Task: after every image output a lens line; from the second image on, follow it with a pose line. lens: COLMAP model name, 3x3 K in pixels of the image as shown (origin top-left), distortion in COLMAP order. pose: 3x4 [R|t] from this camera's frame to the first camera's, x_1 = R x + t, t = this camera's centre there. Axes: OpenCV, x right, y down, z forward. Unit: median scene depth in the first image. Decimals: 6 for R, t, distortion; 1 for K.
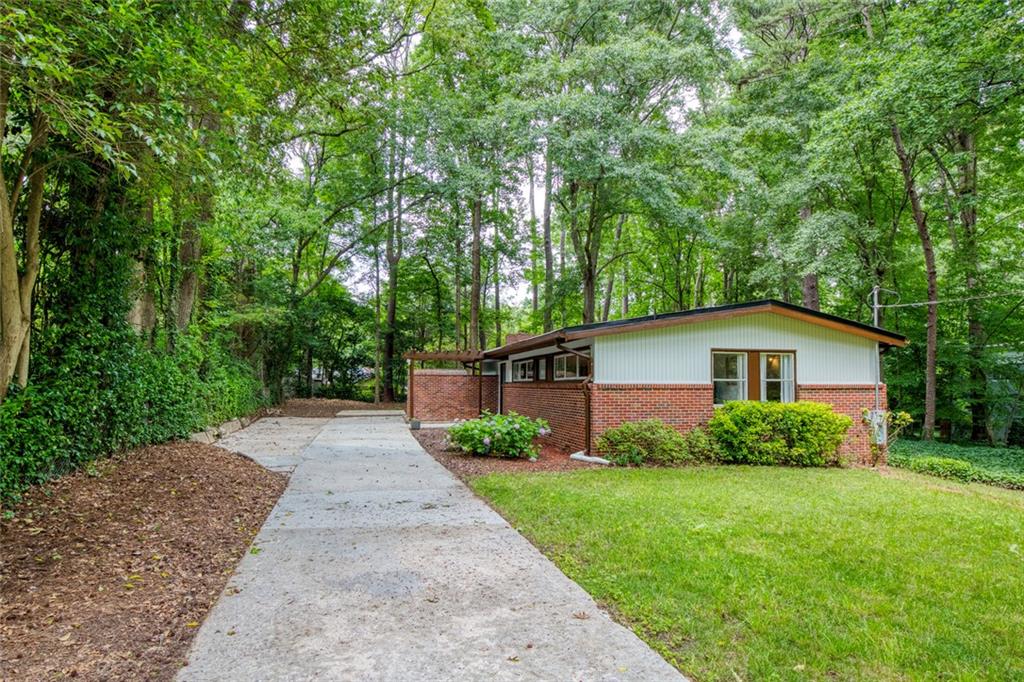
lens RADIAL K [[540.5, 0, 514.1], [0, 540.5, 363.6], [0, 0, 1]] dist [-0.001389, -0.000054]
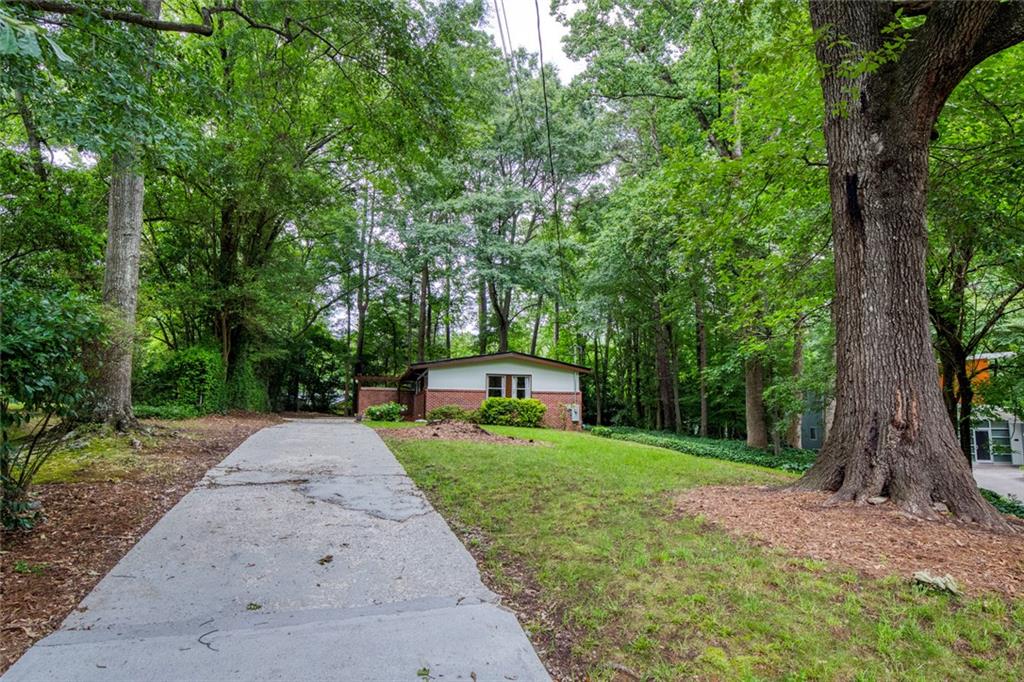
lens RADIAL K [[599.4, 0, 507.7], [0, 599.4, 360.8], [0, 0, 1]] dist [-0.001554, 0.000168]
pose [[0.999892, 0.003986, -0.014117, 0.281729], [-0.004765, 0.998443, -0.055580, 0.031174], [0.013874, 0.055642, 0.998354, -0.819785]]
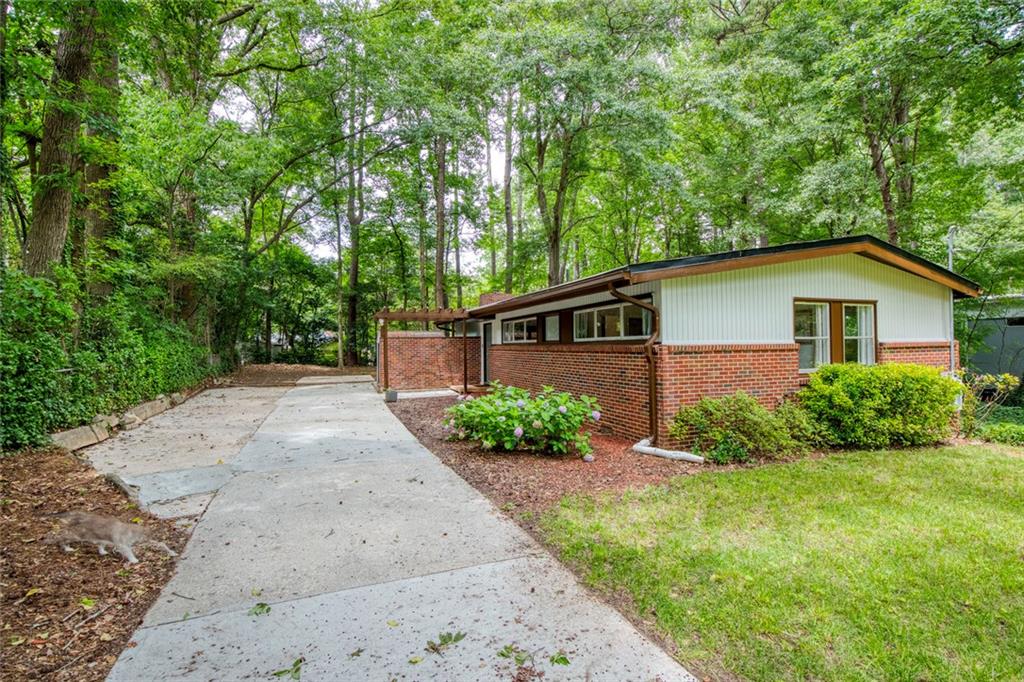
lens RADIAL K [[473.2, 0, 512.0], [0, 473.2, 341.0], [0, 0, 1]] dist [-0.028035, 0.000440]
pose [[0.994312, -0.013499, 0.105652, -0.063127], [0.010448, 0.999514, 0.029384, 0.006051], [-0.105997, -0.028113, 0.993969, 0.217815]]
